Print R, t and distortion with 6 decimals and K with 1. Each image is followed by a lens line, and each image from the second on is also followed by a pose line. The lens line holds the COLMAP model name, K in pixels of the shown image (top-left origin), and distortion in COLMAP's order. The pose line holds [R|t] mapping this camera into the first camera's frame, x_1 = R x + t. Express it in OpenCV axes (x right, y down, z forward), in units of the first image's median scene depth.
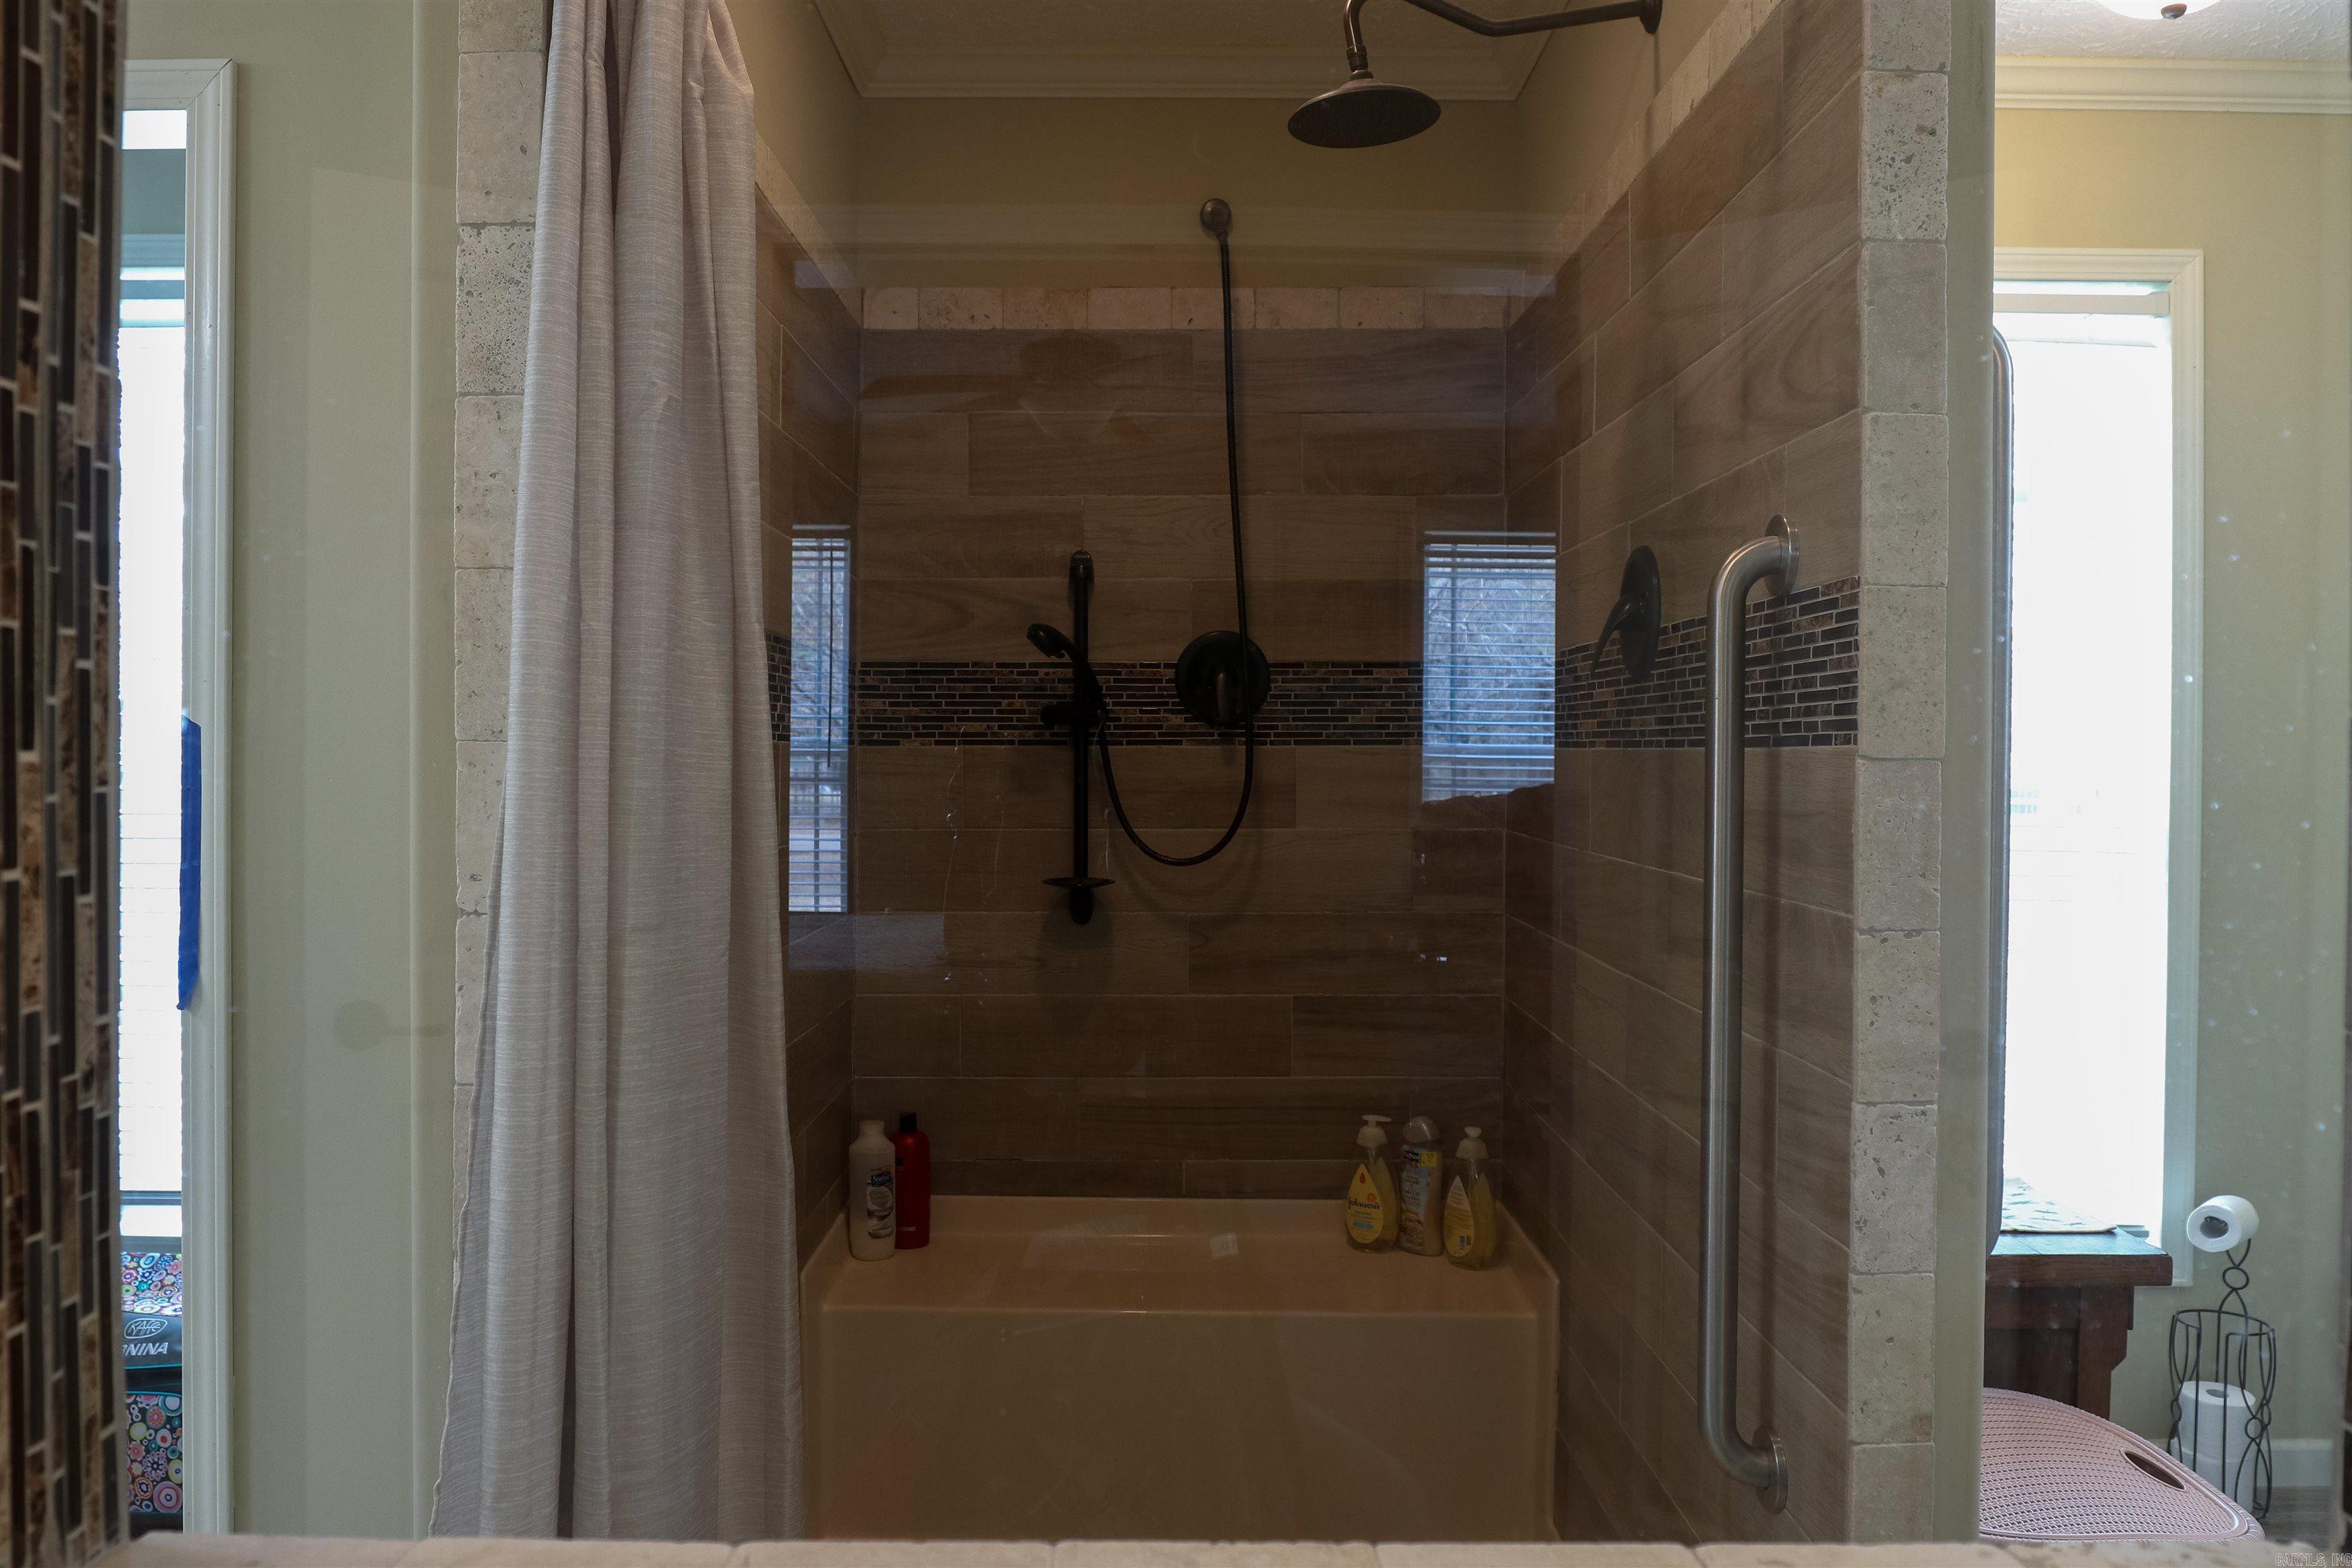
lens RADIAL K [[1730.9, 0, 1154.8], [0, 1730.9, 783.2], [0, 0, 1]] dist [-0.043727, 0.012321]
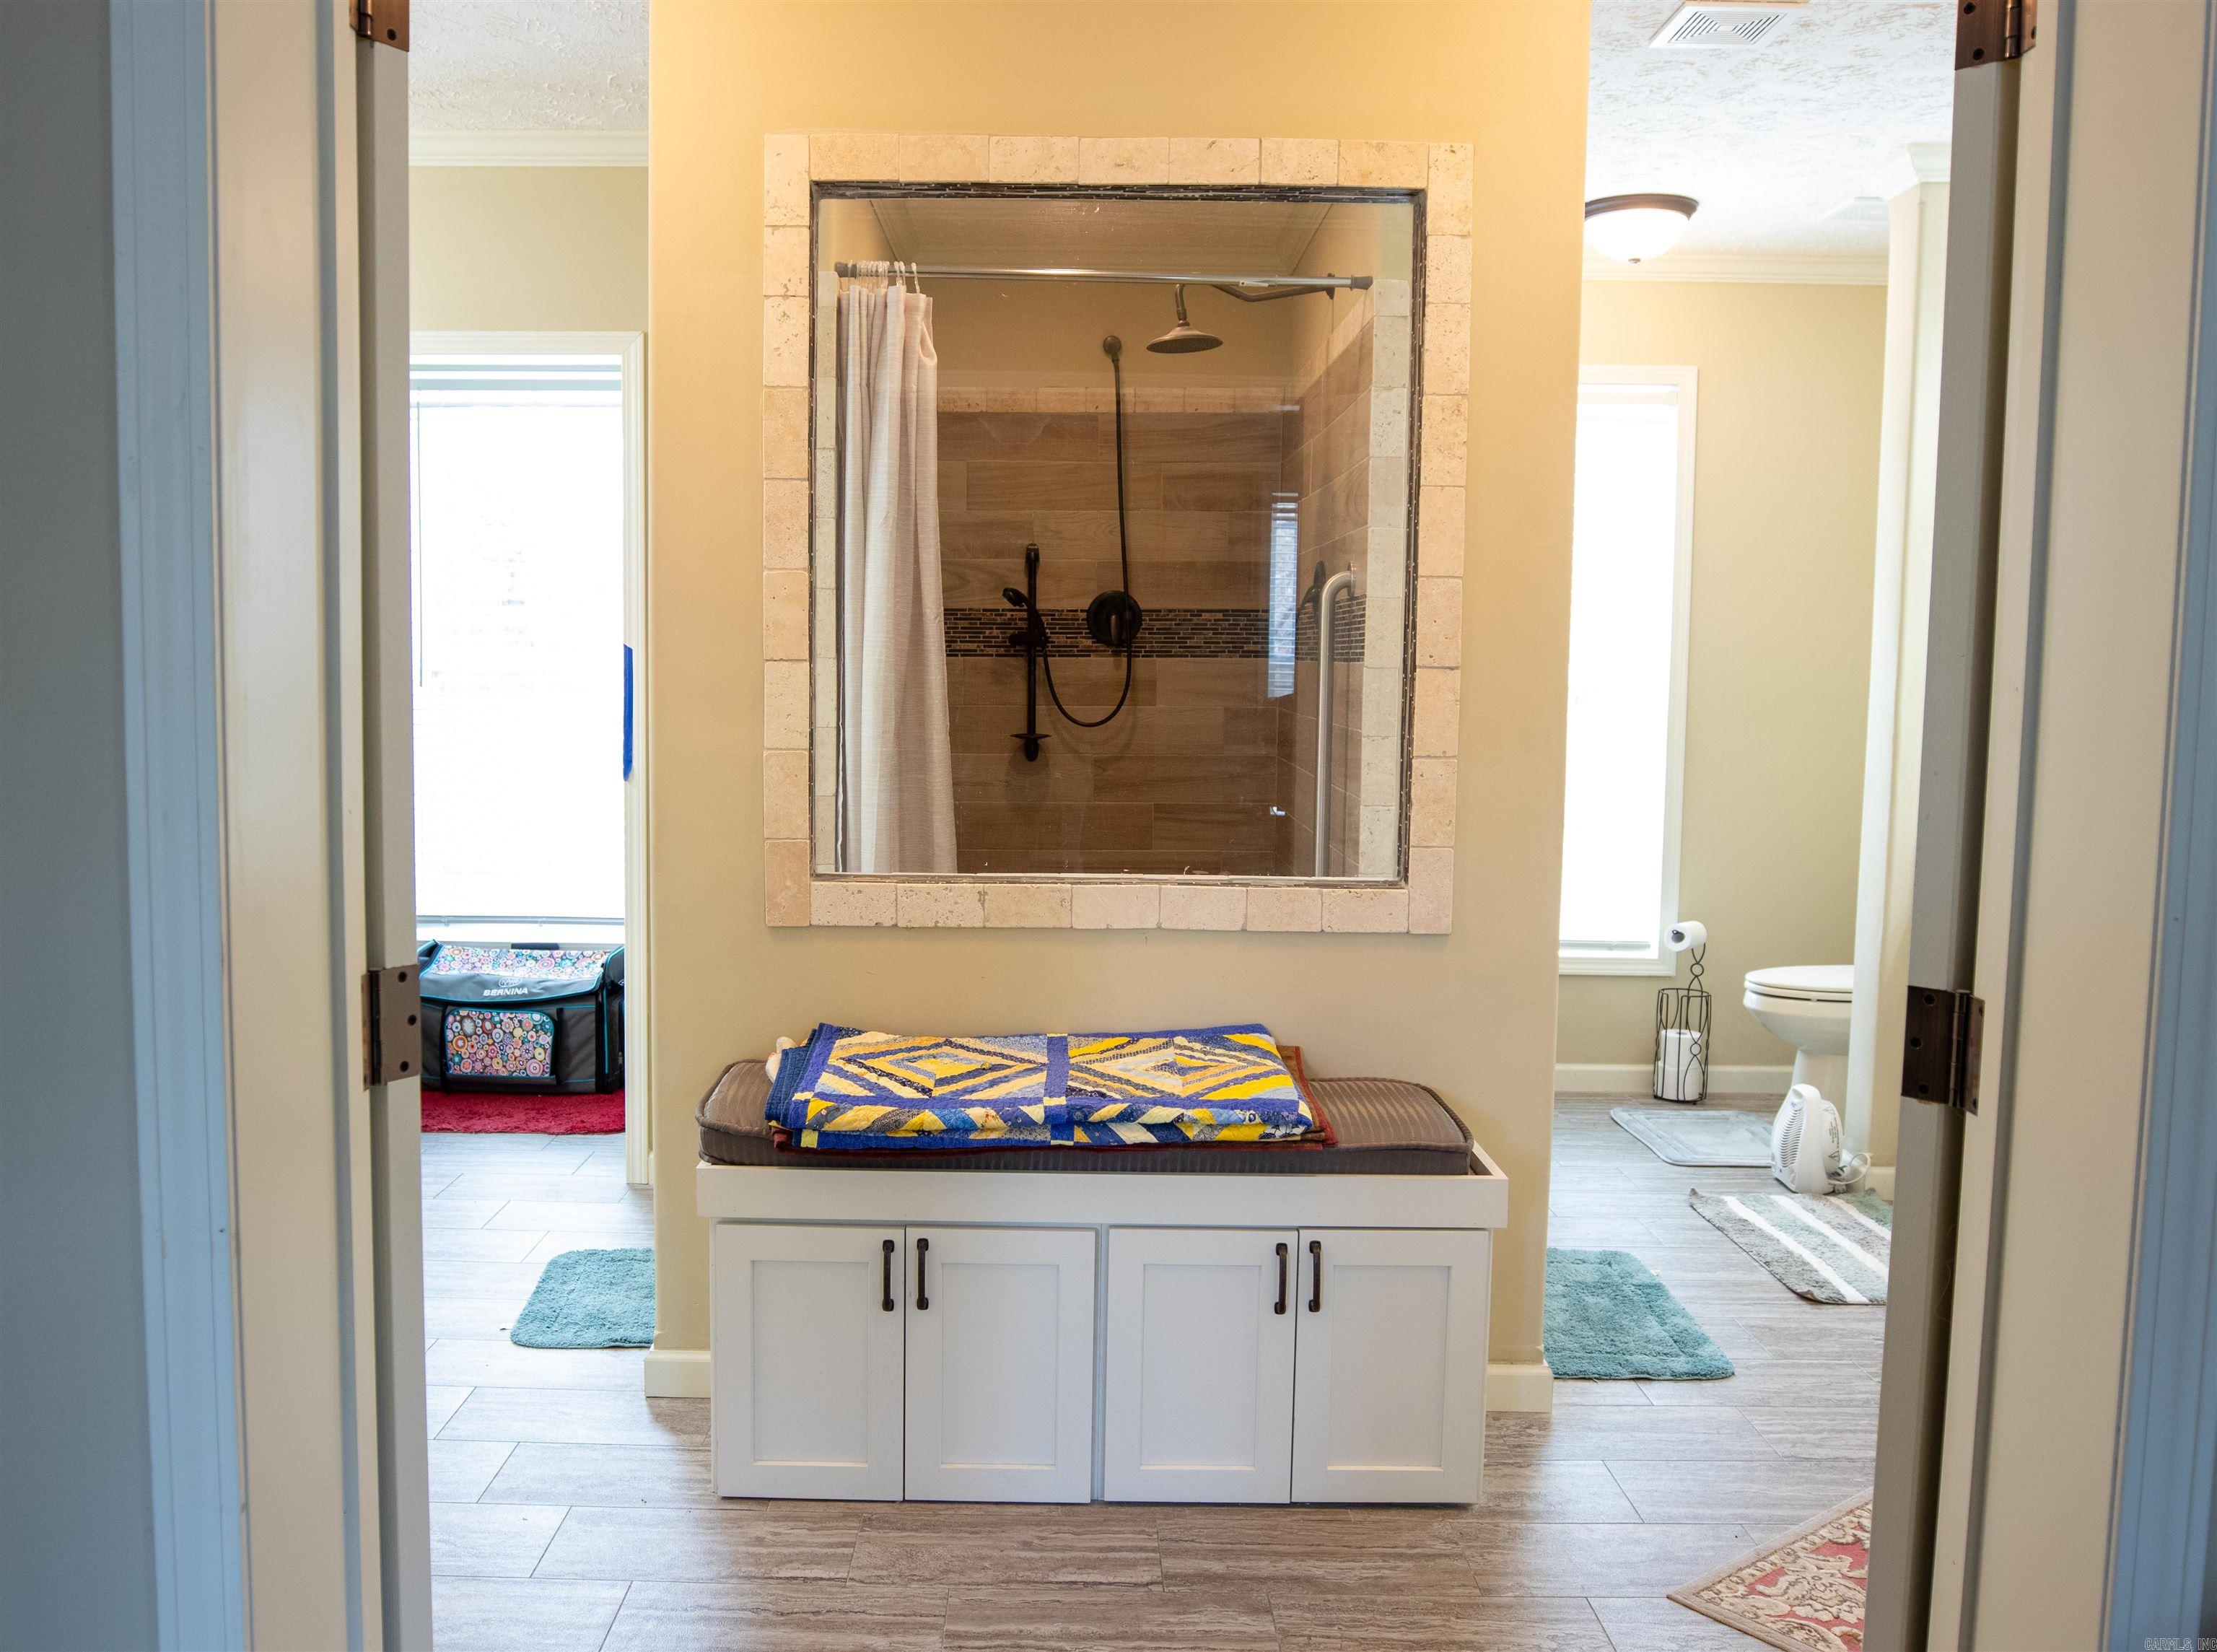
lens RADIAL K [[1906.5, 0, 1062.7], [0, 1906.5, 827.7], [0, 0, 1]] dist [-0.040001, 0.007107]
pose [[0.999975, 0.004321, 0.005607, -0.028794], [-0.004716, 0.997361, 0.072442, 0.013048], [-0.005279, -0.072466, 0.997357, -1.194528]]
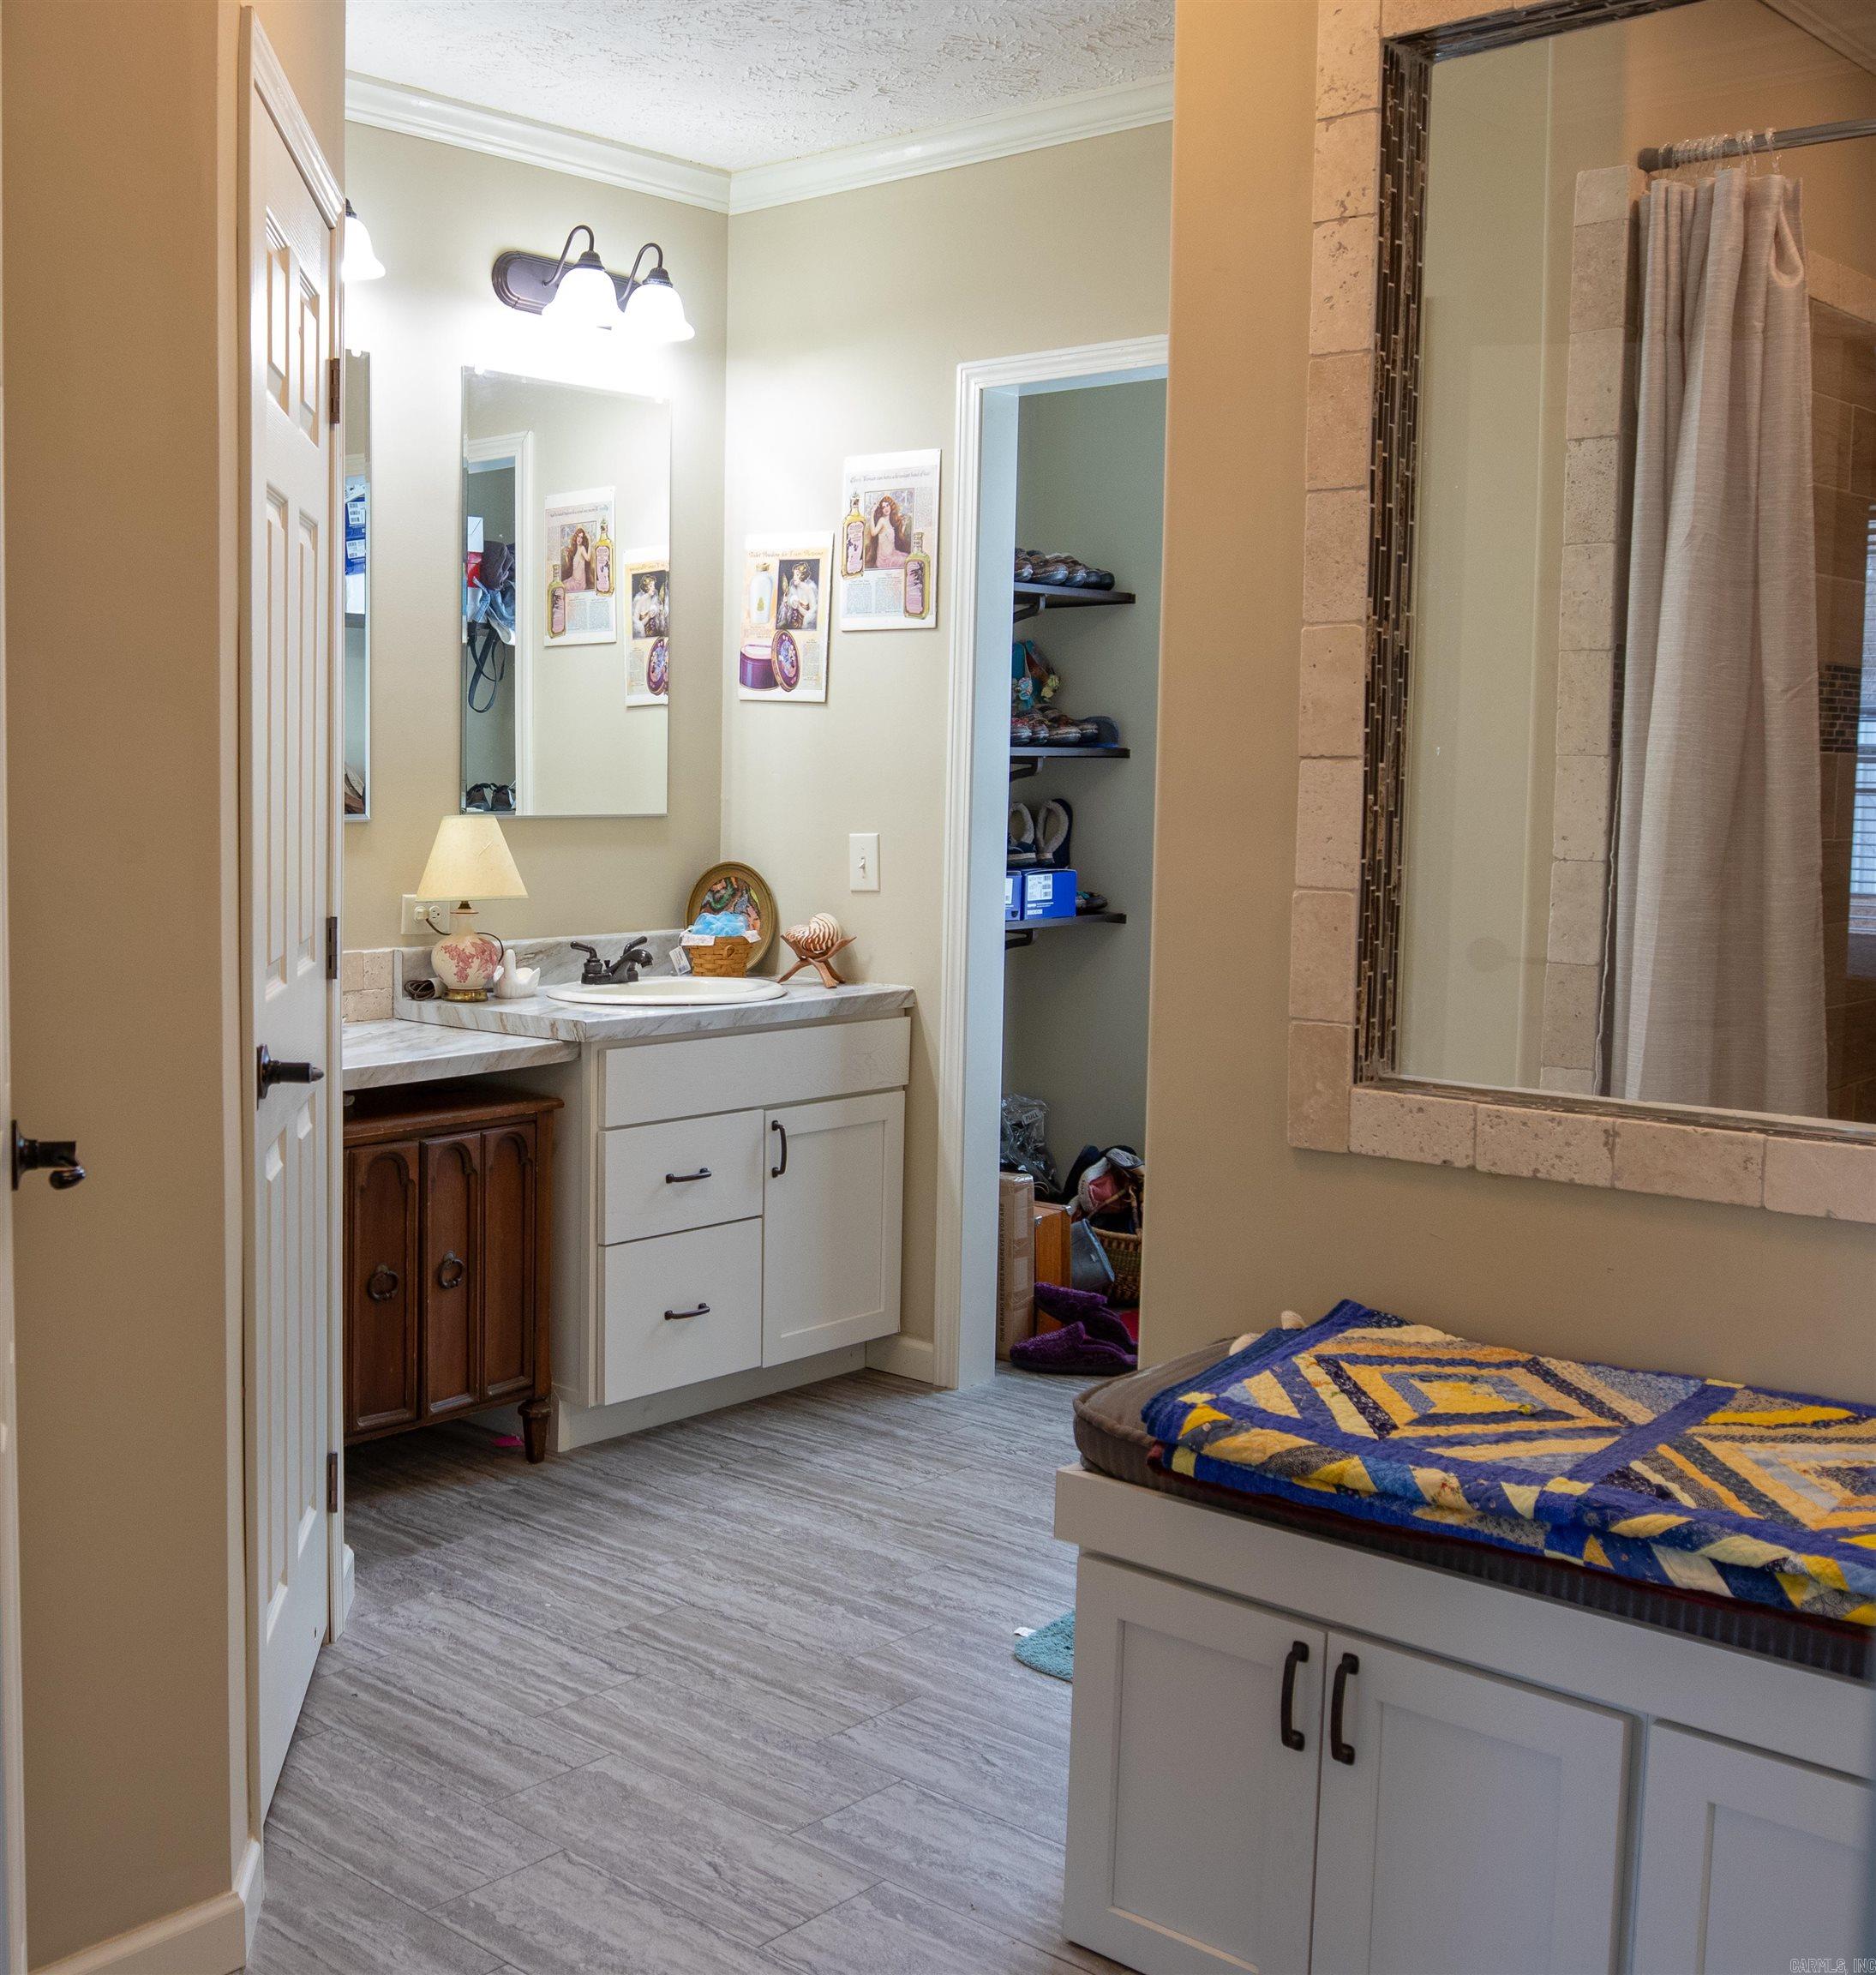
lens RADIAL K [[2338.0, 0, 468.3], [0, 2338.0, 944.3], [0, 0, 1]] dist [-0.025546, -0.011489]
pose [[0.667055, 0.056768, -0.742842, 0.382166], [-0.010930, 0.997731, 0.066432, 0.013124], [0.744928, -0.036194, 0.666162, -0.861028]]
